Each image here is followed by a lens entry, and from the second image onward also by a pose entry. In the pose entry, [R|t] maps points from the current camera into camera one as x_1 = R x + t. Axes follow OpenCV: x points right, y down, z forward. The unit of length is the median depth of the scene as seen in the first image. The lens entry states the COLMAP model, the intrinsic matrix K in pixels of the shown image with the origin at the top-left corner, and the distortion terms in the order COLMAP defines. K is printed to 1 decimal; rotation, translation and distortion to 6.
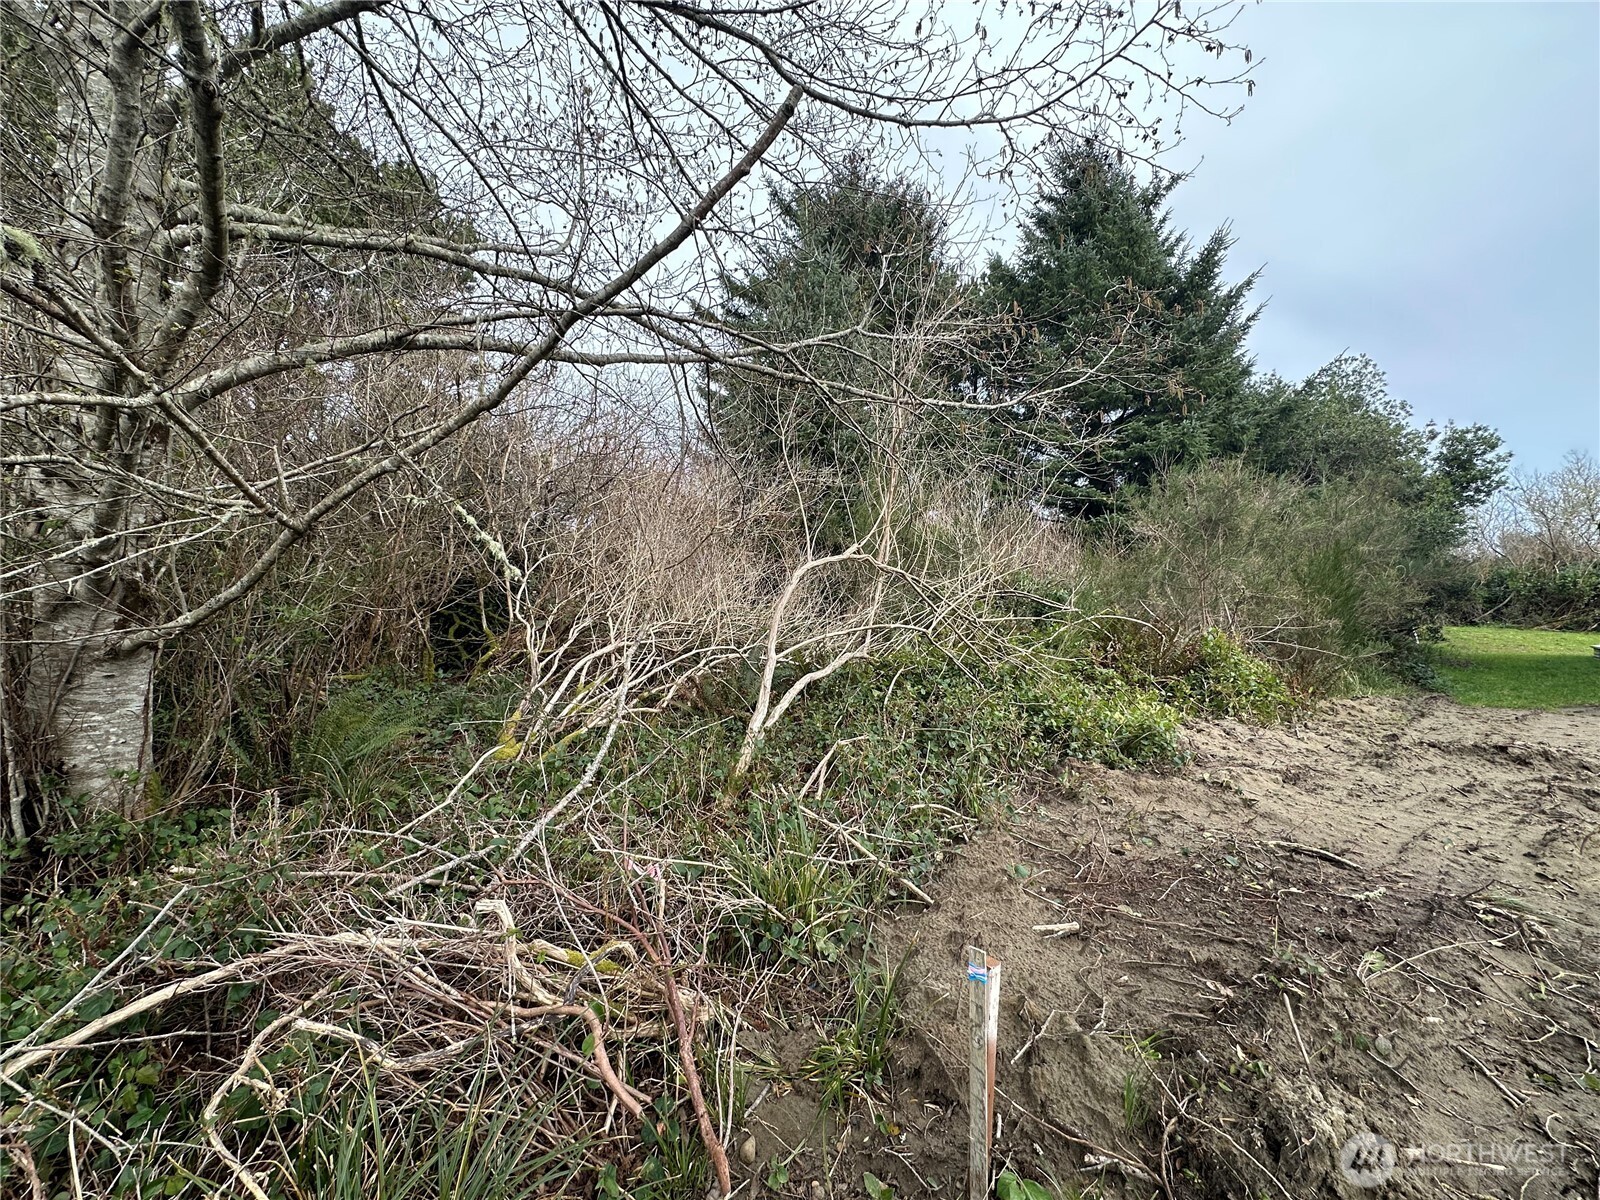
lens RADIAL K [[635.9, 0, 797.4], [0, 635.9, 596.1], [0, 0, 1]] dist [-0.003543, -0.000126]
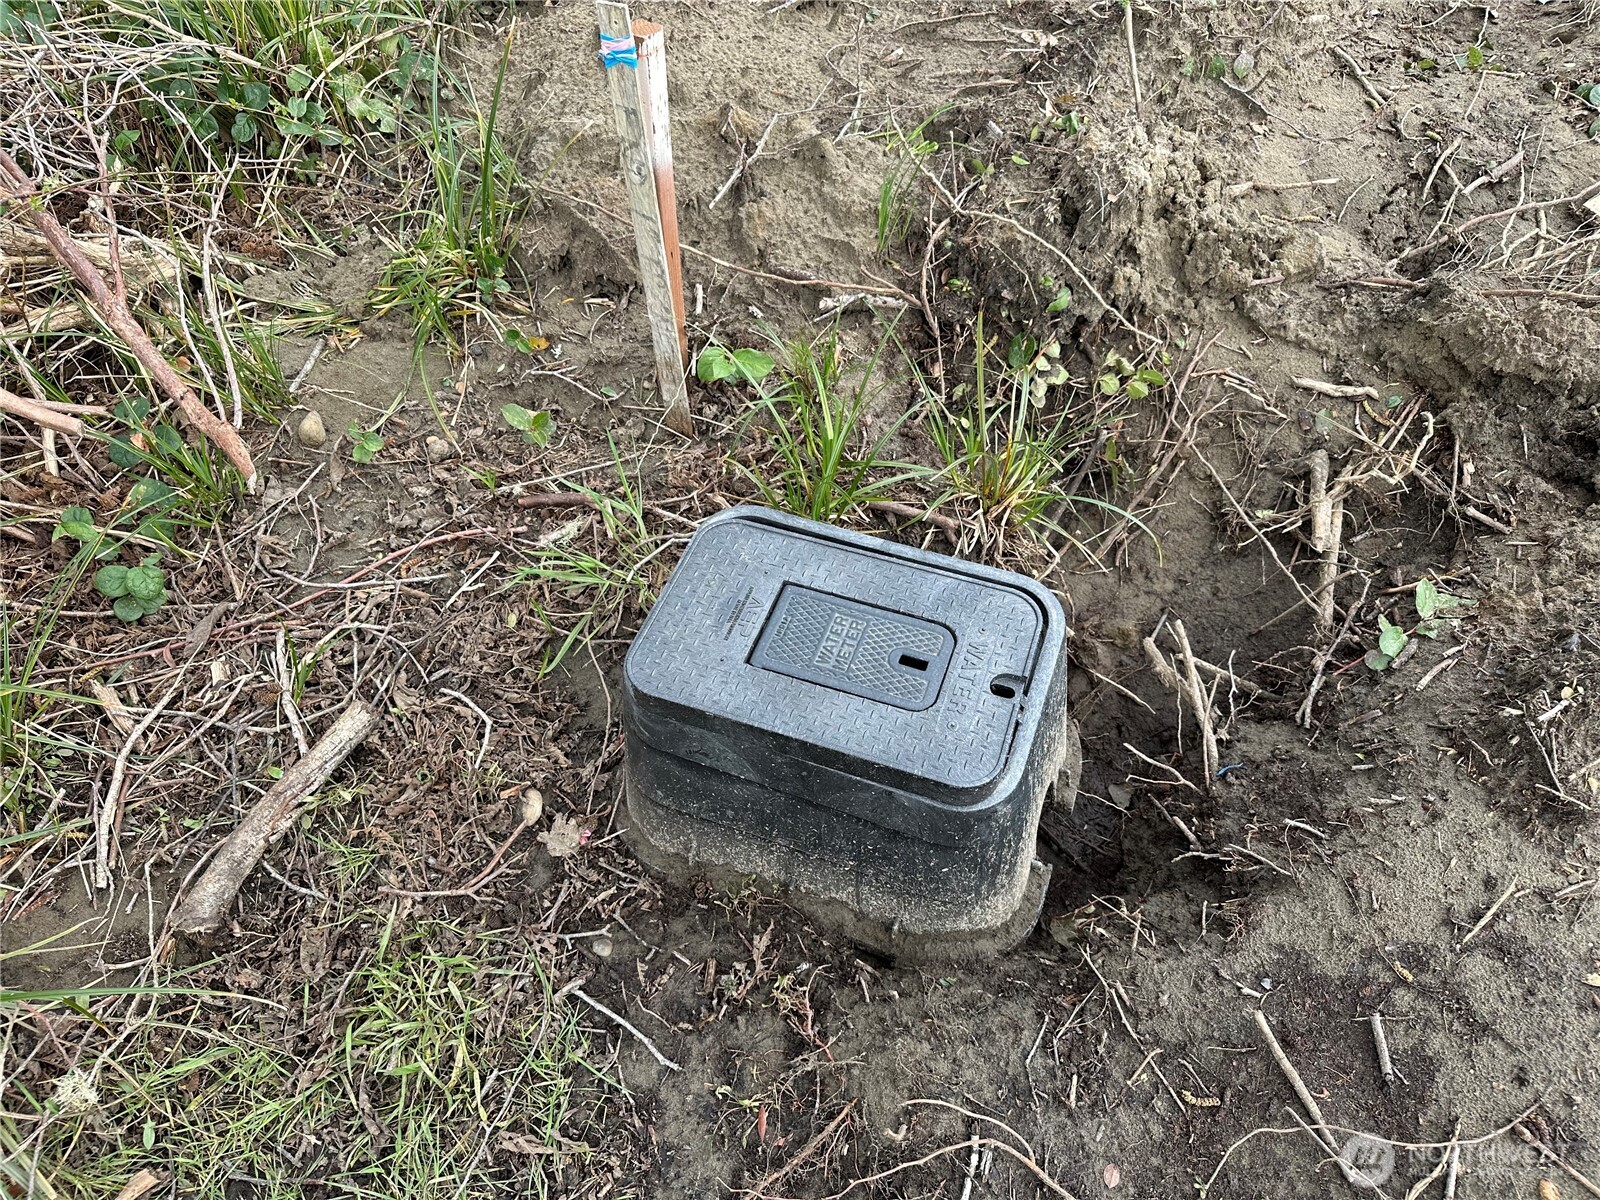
lens RADIAL K [[1126.6, 0, 798.5], [0, 1126.6, 602.0], [0, 0, 1]] dist [-0.002751, -0.011138]
pose [[0.931879, -0.296332, 0.209261, 0.077577], [0.023876, 0.625689, 0.779708, 0.134113], [-0.361984, -0.721596, 0.590141, 0.066690]]
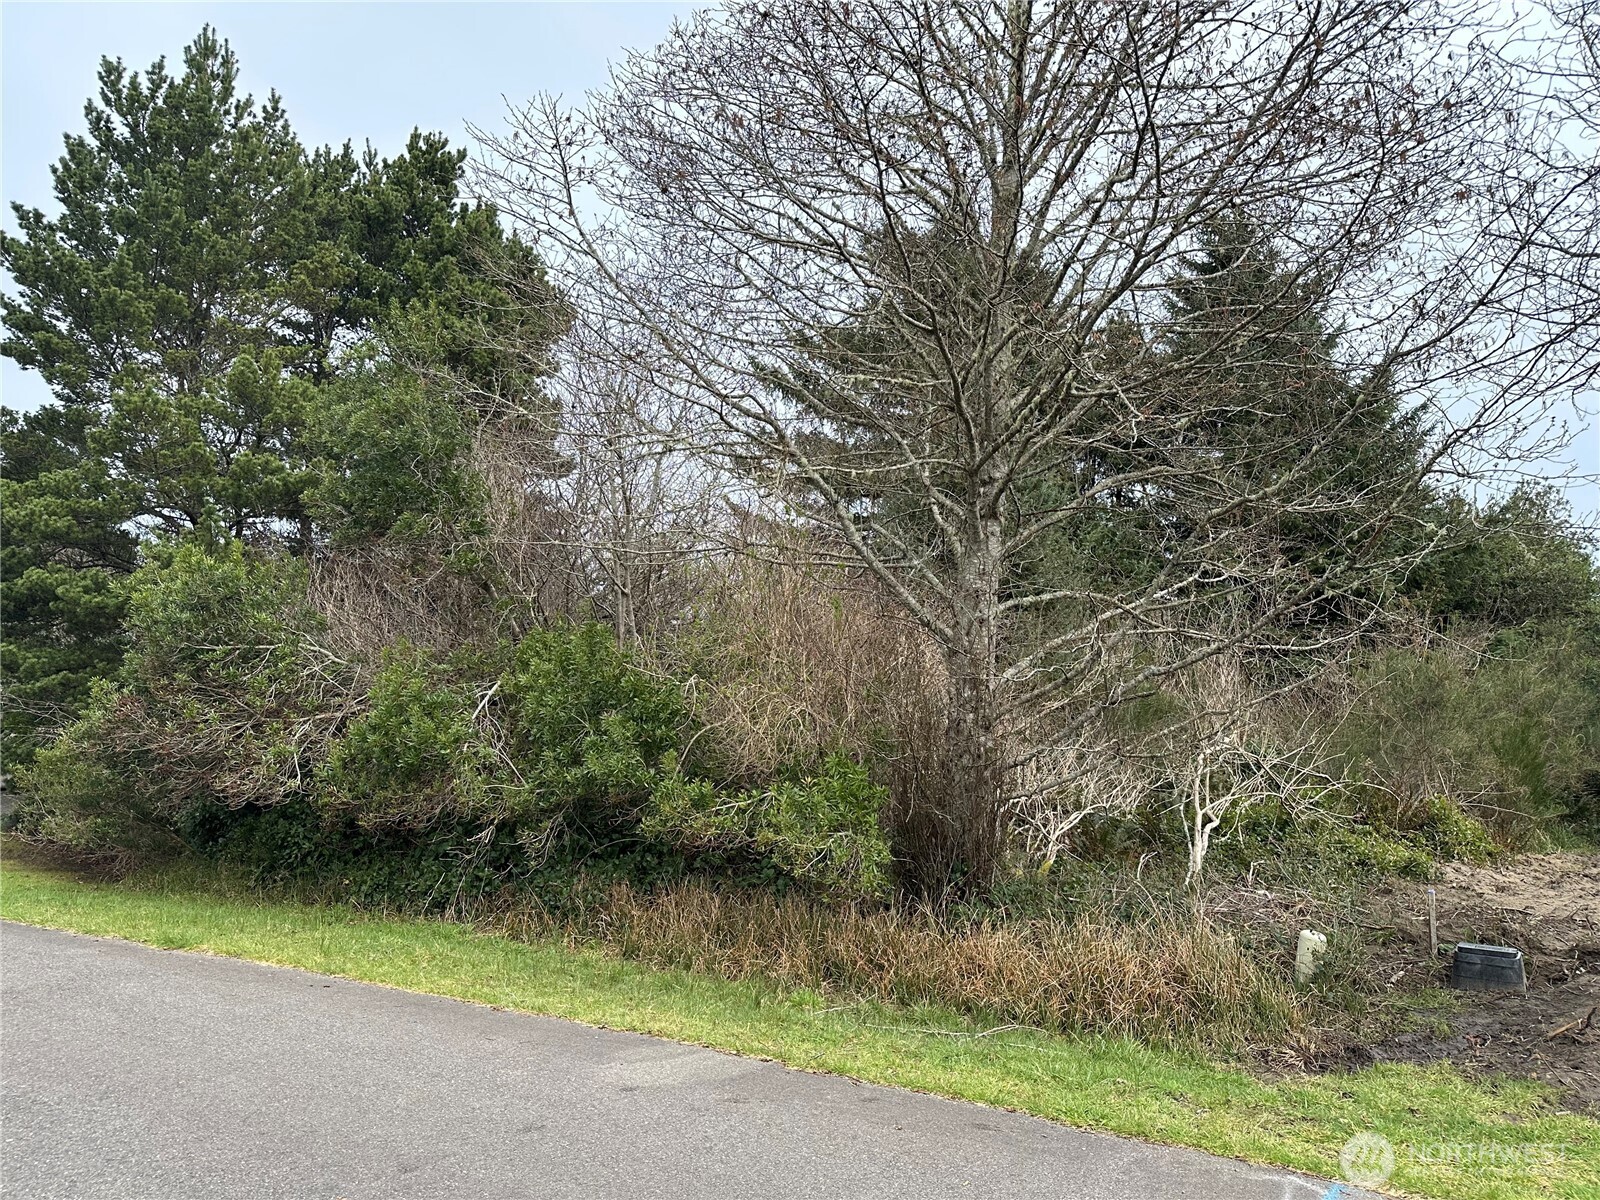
lens RADIAL K [[1126.6, 0, 802.0], [0, 1126.6, 601.8], [0, 0, 1]] dist [-0.002751, -0.011138]
pose [[0.992427, 0.024549, 0.120357, -3.414672], [-0.011309, 0.993925, -0.109481, -0.268162], [-0.122314, 0.107291, 0.986675, -4.258120]]
